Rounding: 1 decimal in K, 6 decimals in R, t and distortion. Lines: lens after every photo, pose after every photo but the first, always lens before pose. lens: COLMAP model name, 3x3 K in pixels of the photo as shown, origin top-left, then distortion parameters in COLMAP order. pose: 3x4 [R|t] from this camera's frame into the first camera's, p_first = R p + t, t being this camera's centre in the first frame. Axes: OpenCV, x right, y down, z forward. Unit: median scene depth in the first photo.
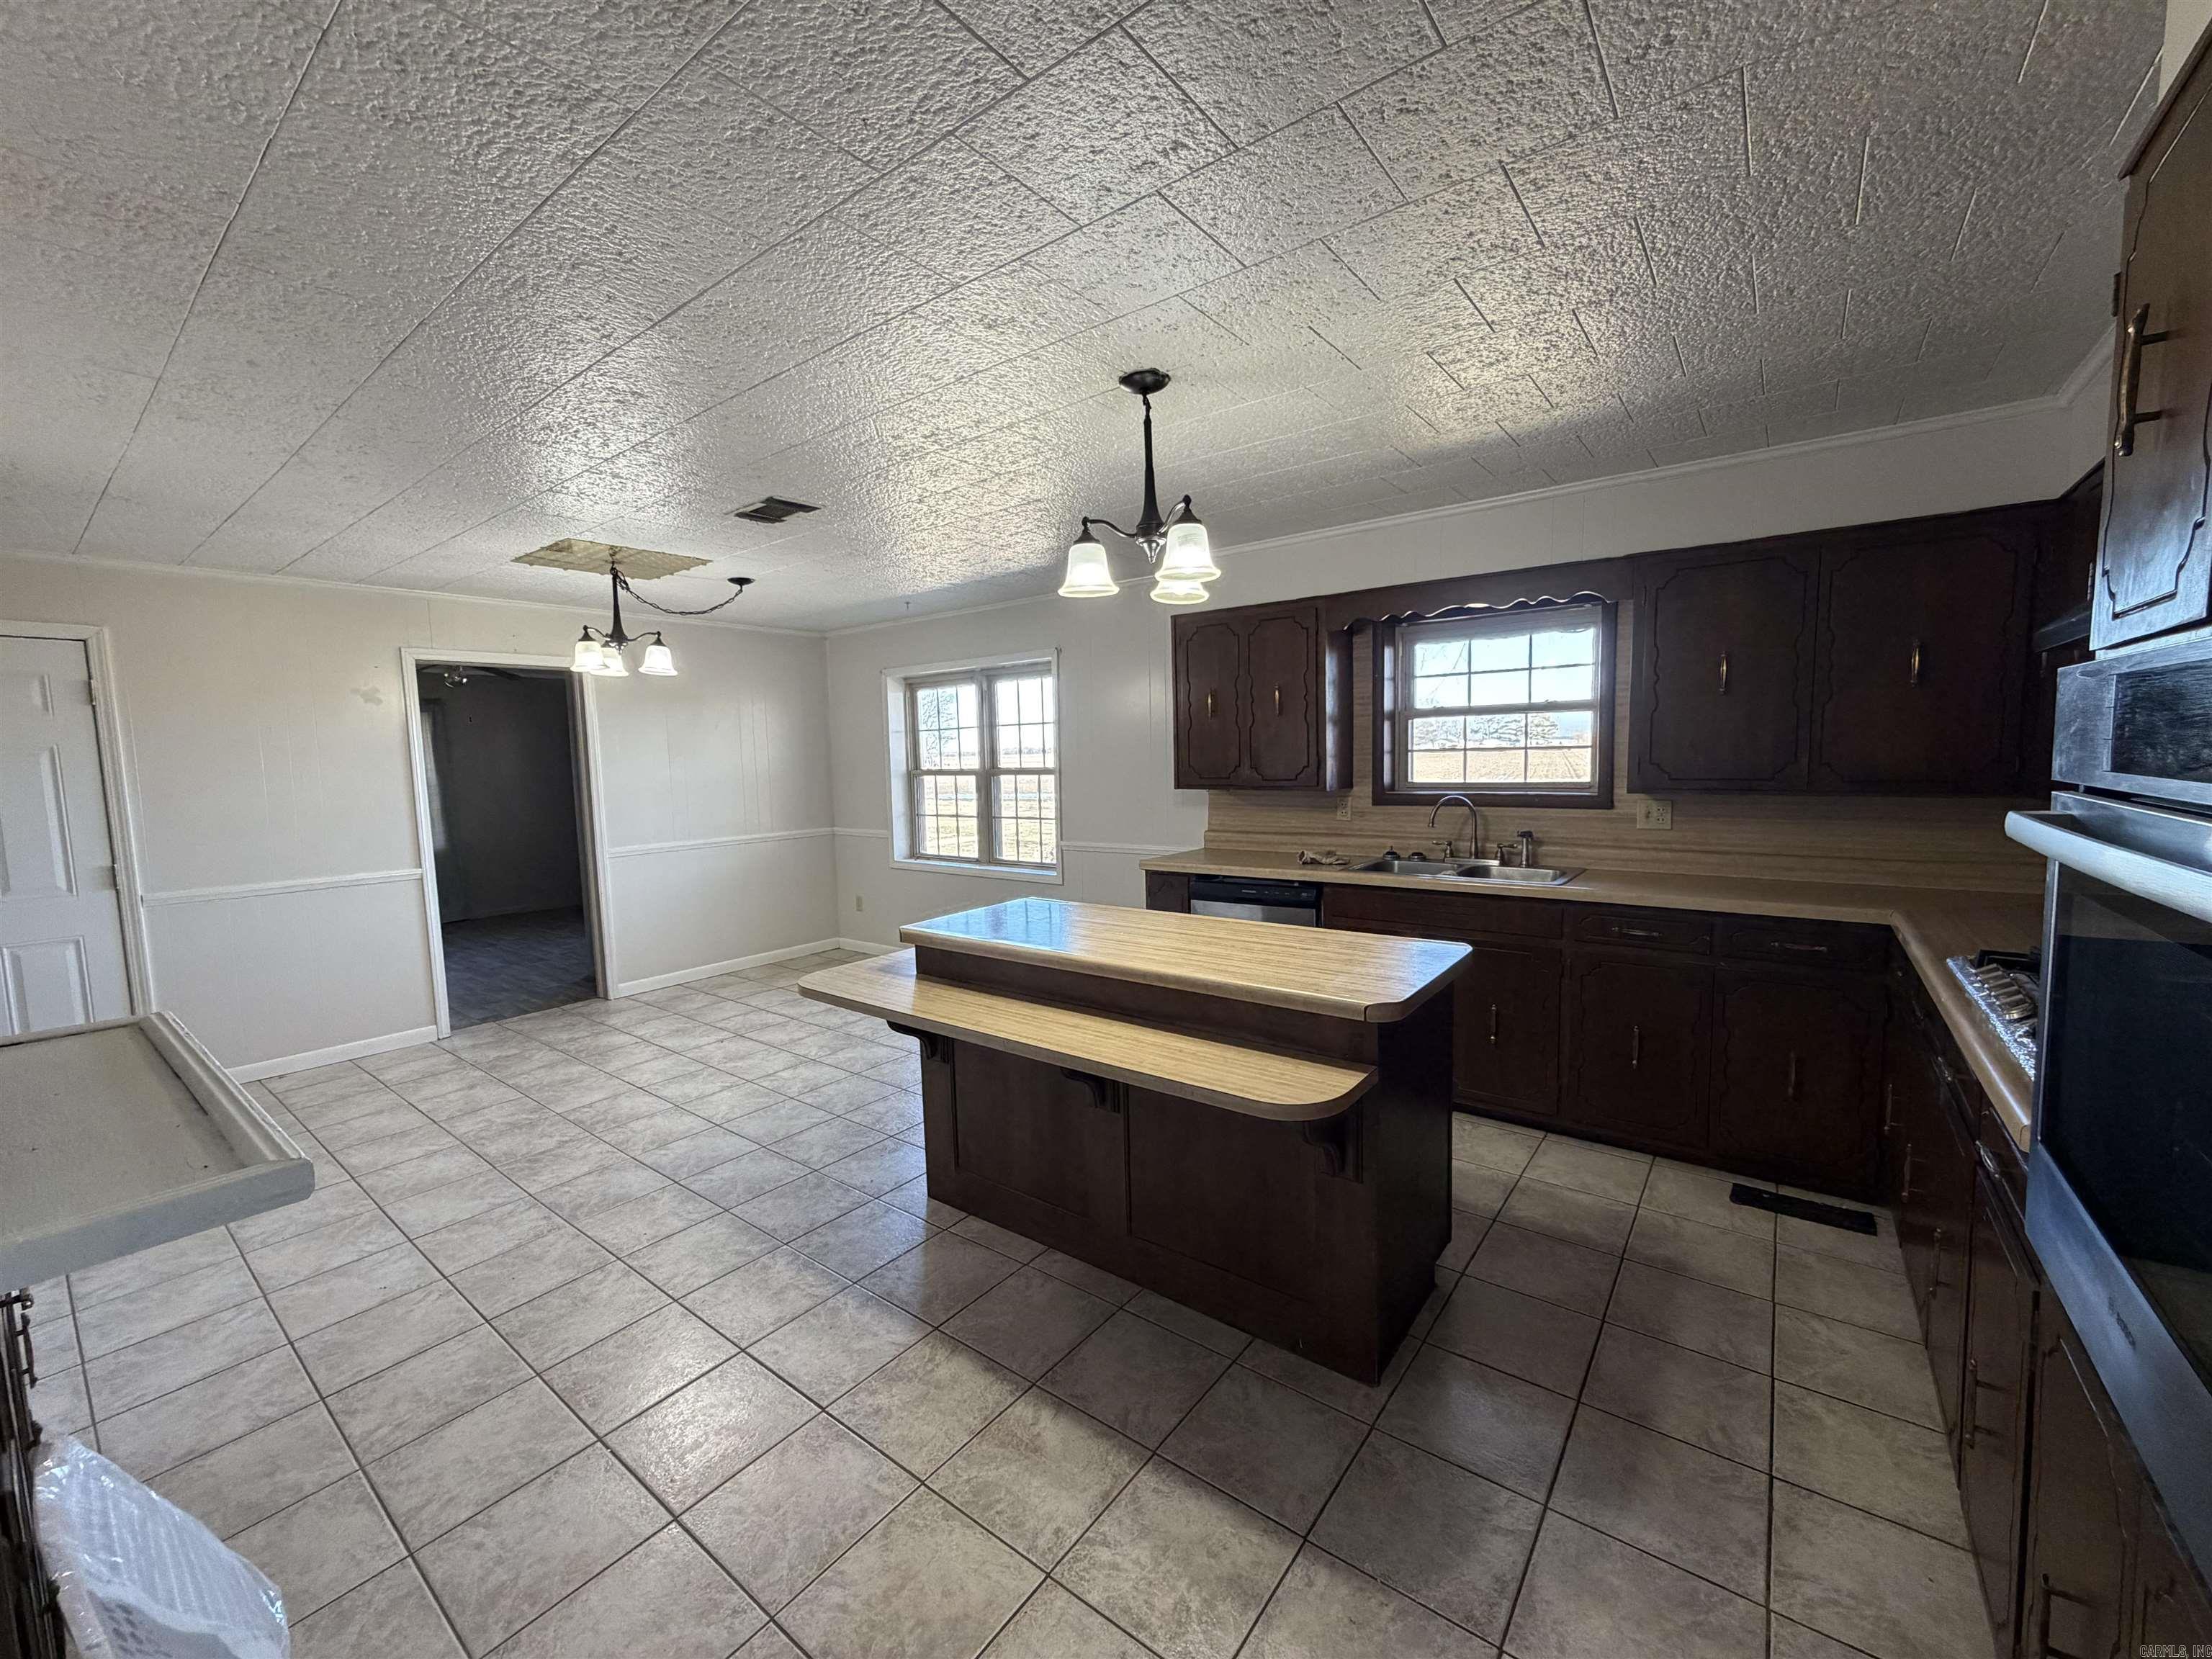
lens RADIAL K [[882.9, 0, 1099.1], [0, 882.9, 827.0], [0, 0, 1]] dist [0.000293, -0.000434]
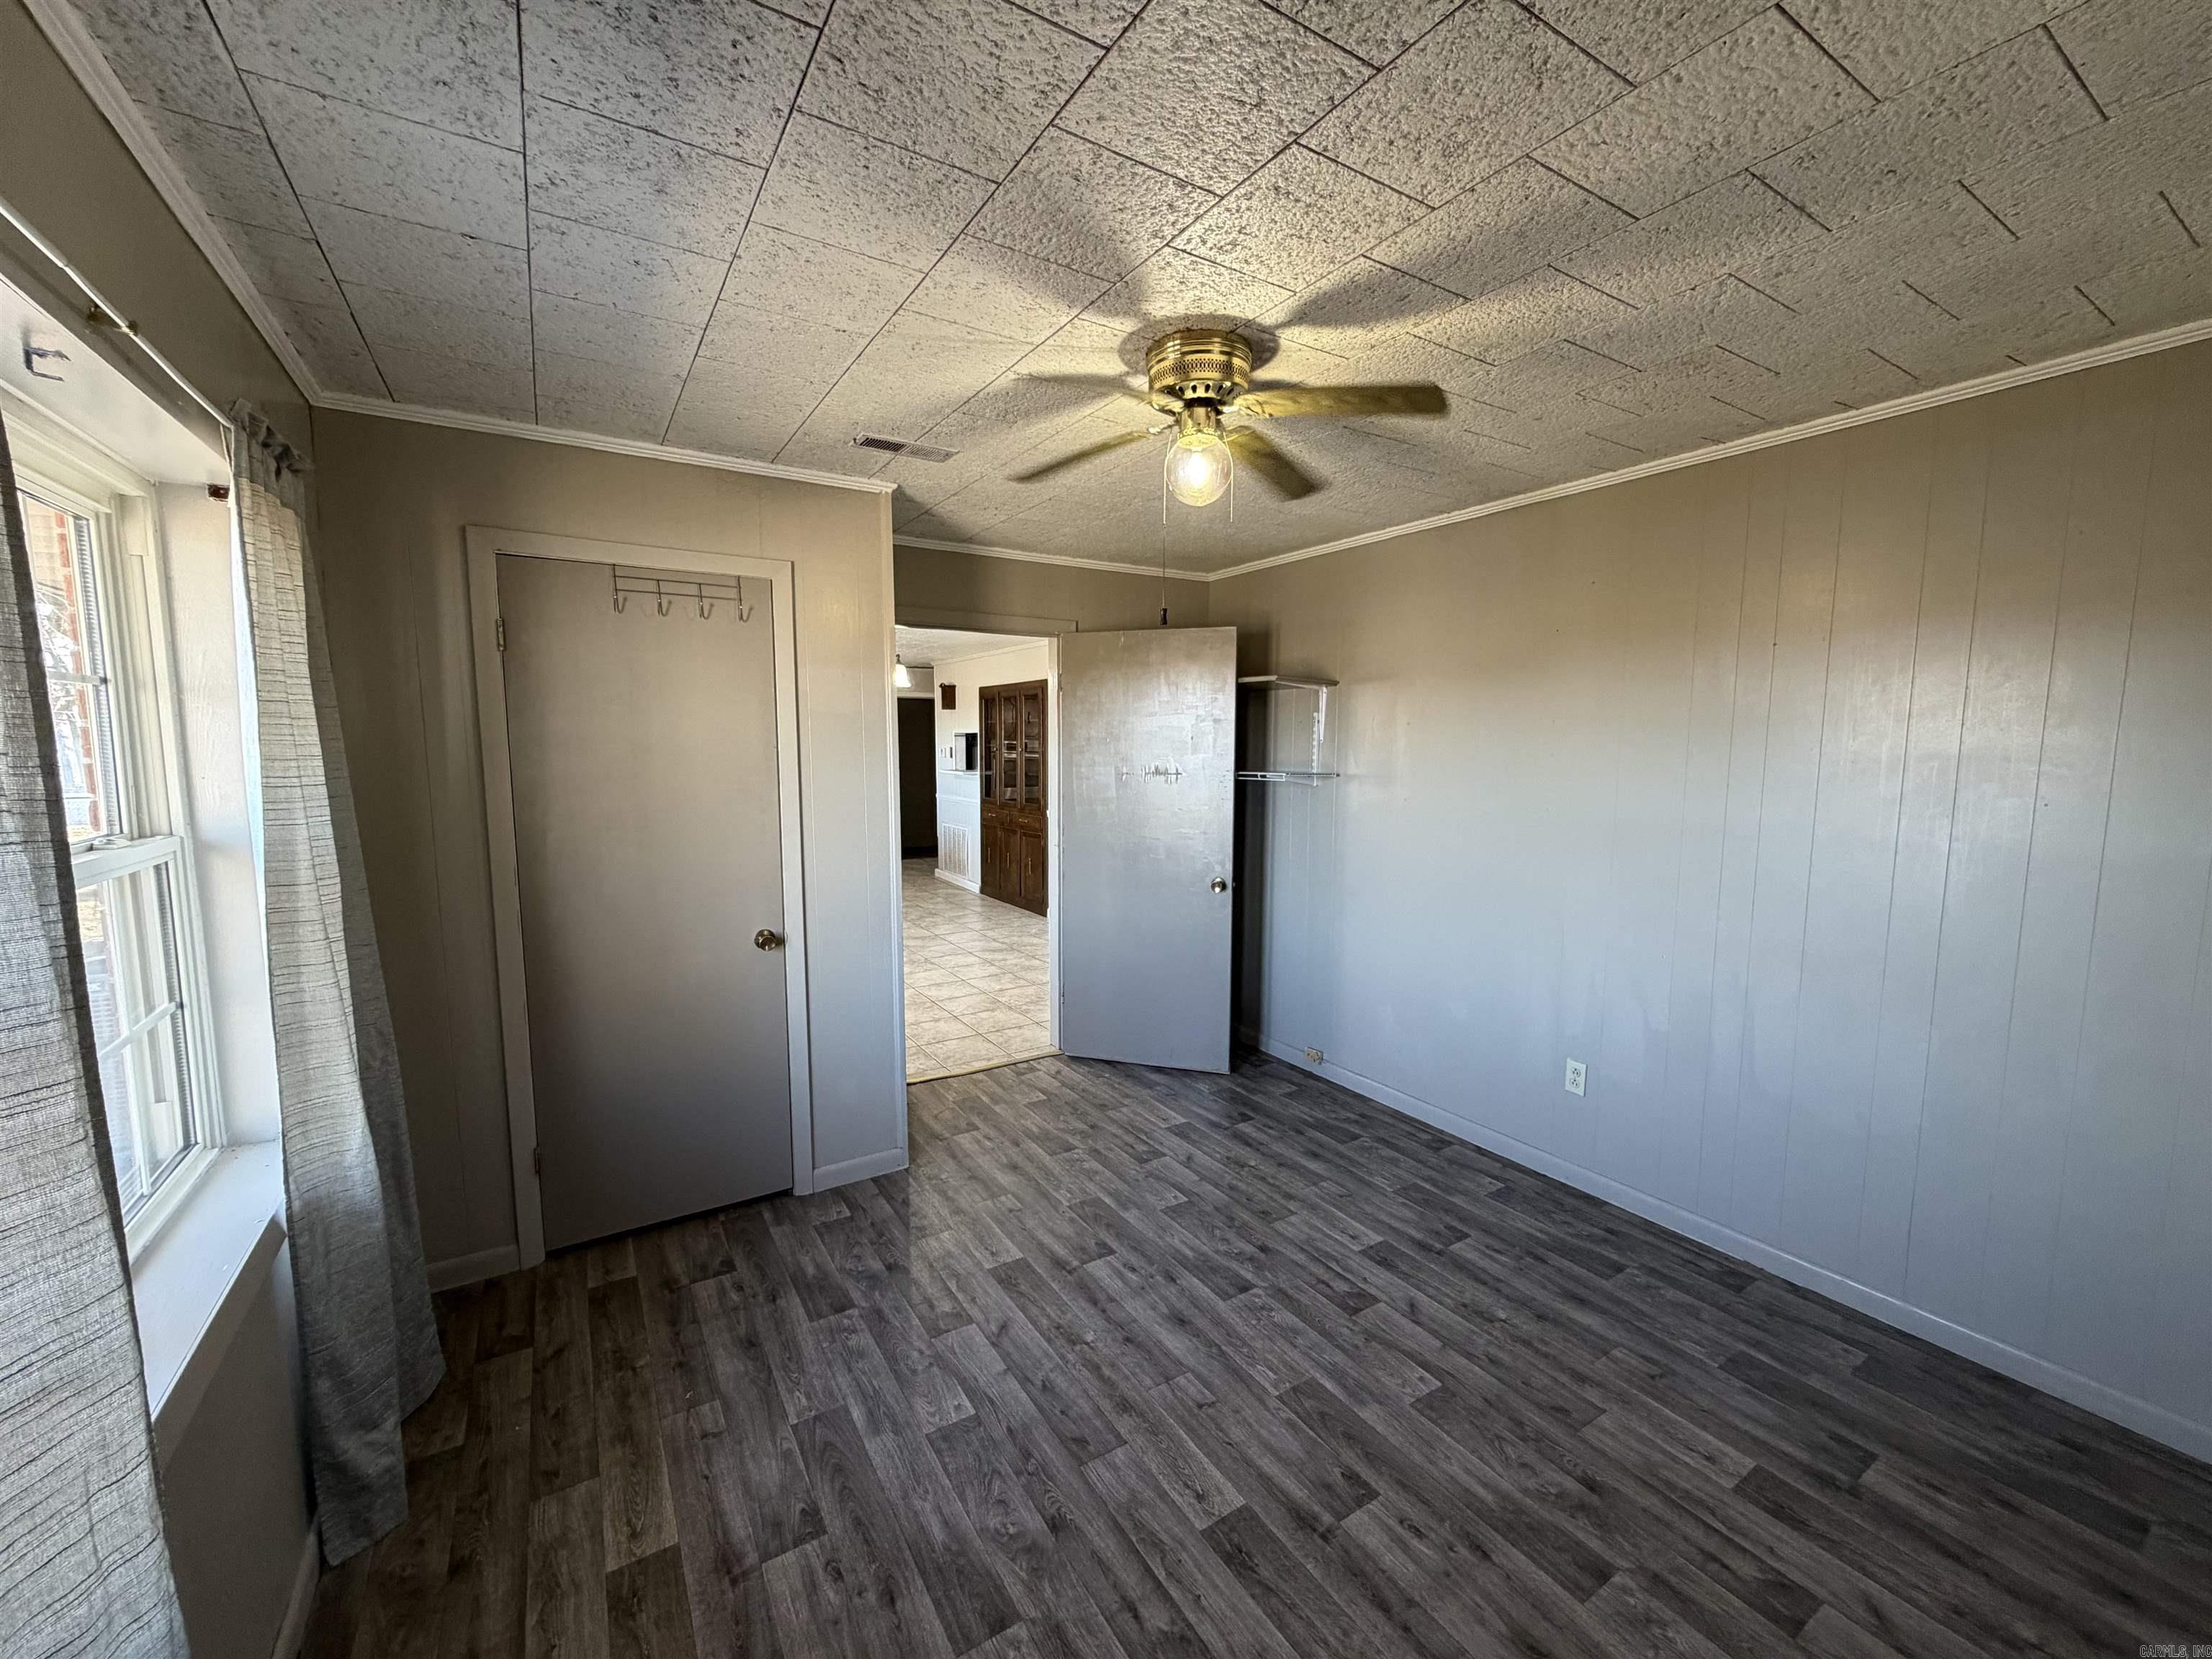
lens RADIAL K [[882.9, 0, 1105.0], [0, 882.9, 828.3], [0, 0, 1]] dist [0.000293, -0.000434]
pose [[-0.939720, -0.006813, 0.341876, -1.587126], [0.055659, 0.983420, 0.172587, -0.208210], [-0.337384, 0.181212, -0.923761, 2.586214]]
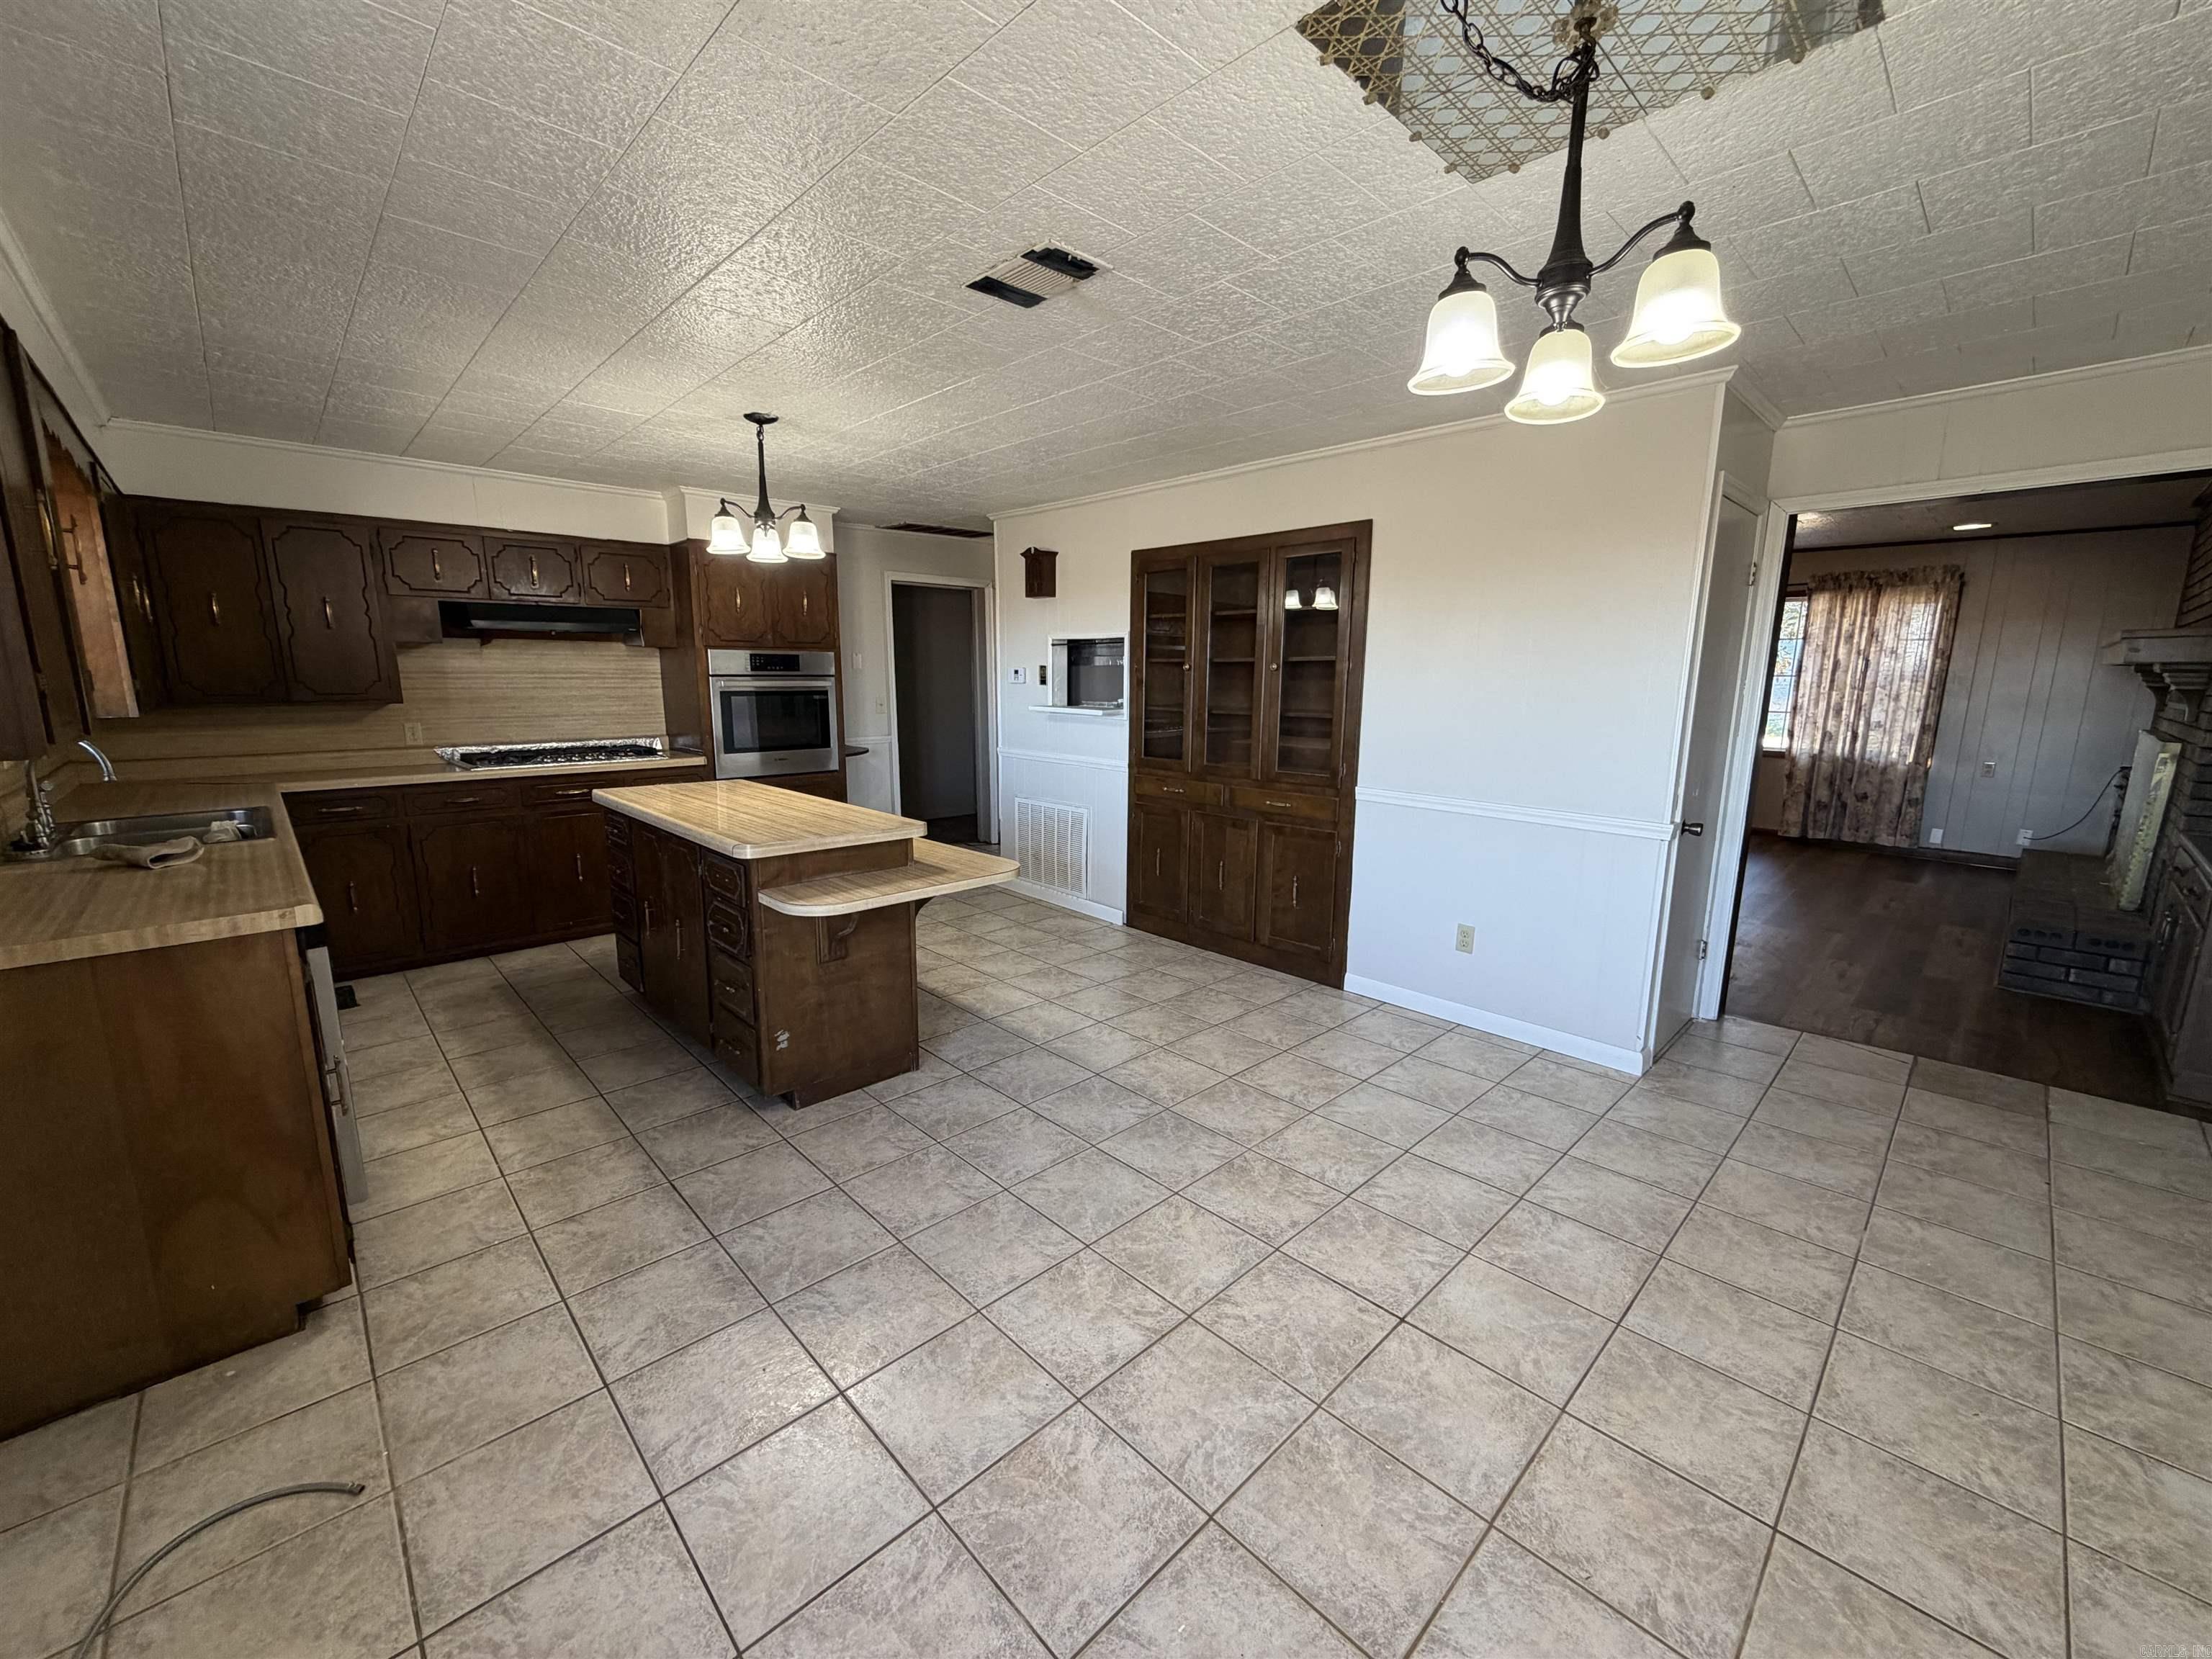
lens RADIAL K [[882.9, 0, 1101.5], [0, 882.9, 832.4], [0, 0, 1]] dist [0.000293, -0.000434]
pose [[-0.989325, -0.006314, 0.145589, -0.500984], [0.031890, 0.965466, 0.258571, -0.120765], [-0.142194, 0.260454, -0.954958, 1.689870]]
